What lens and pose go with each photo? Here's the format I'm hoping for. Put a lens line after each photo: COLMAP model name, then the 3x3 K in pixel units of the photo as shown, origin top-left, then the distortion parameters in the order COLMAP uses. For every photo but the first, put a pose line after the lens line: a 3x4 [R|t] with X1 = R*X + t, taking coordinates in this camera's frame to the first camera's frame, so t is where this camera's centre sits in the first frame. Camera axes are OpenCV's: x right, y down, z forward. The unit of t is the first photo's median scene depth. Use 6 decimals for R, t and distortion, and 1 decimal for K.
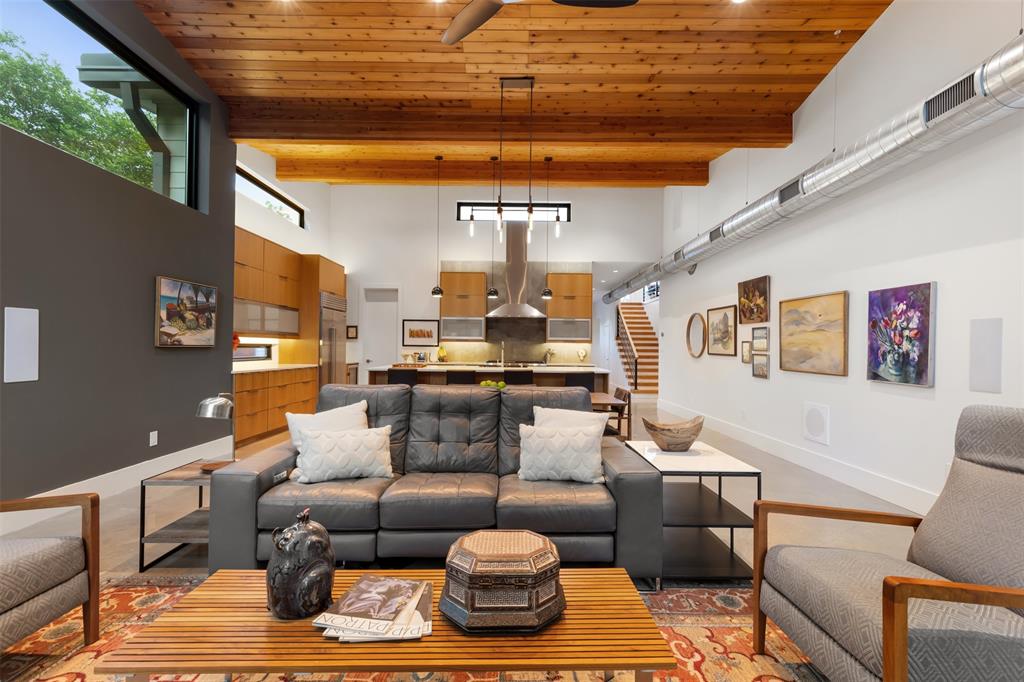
lens RADIAL K [[459.3, 0, 512.7], [0, 459.3, 347.3], [0, 0, 1]] dist [0.000422, -0.000229]
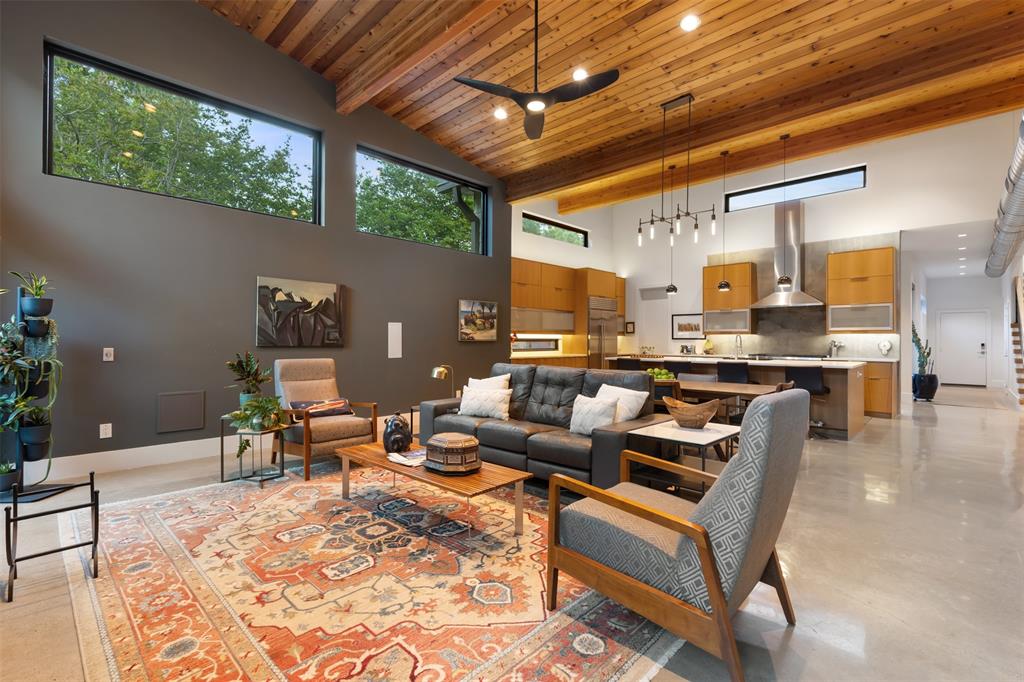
lens RADIAL K [[461.5, 0, 513.0], [0, 461.5, 337.6], [0, 0, 1]] dist [0.003843, -0.000181]
pose [[0.720442, -0.012081, -0.693410, 0.481312], [0.006543, 0.999922, -0.010623, 0.004974], [0.693485, 0.003116, 0.720465, -0.084669]]
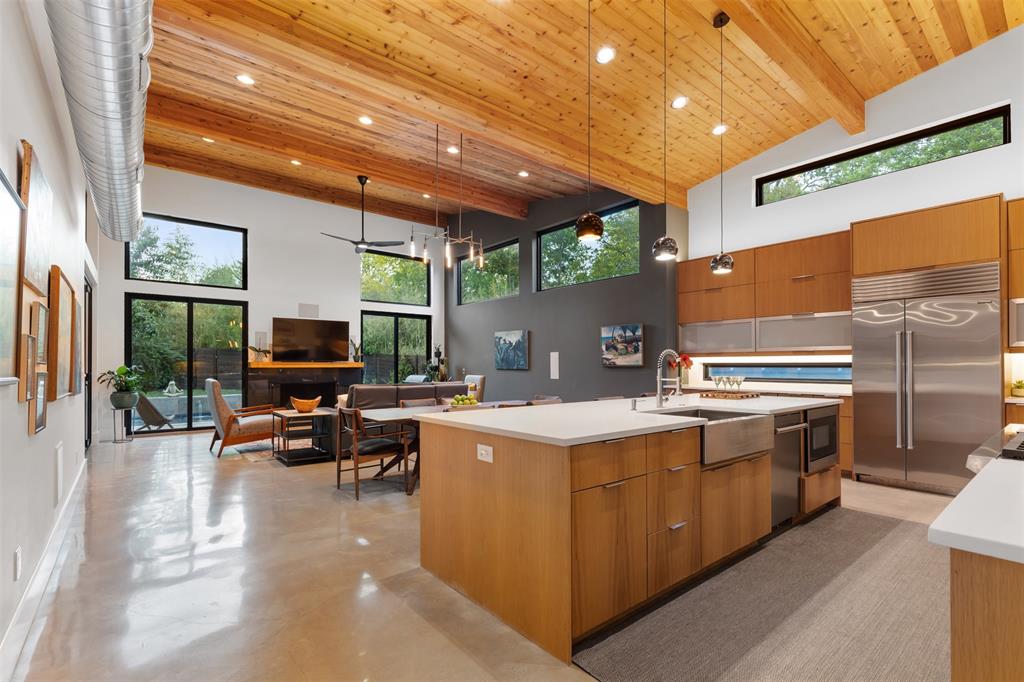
lens RADIAL K [[466.7, 0, 509.1], [0, 466.7, 361.0], [0, 0, 1]] dist [0.004519, -0.000008]
pose [[-0.773014, -0.015853, -0.634190, 0.571746], [-0.006345, 0.999831, -0.017260, 0.010835], [0.634357, -0.009319, -0.772984, 1.876570]]
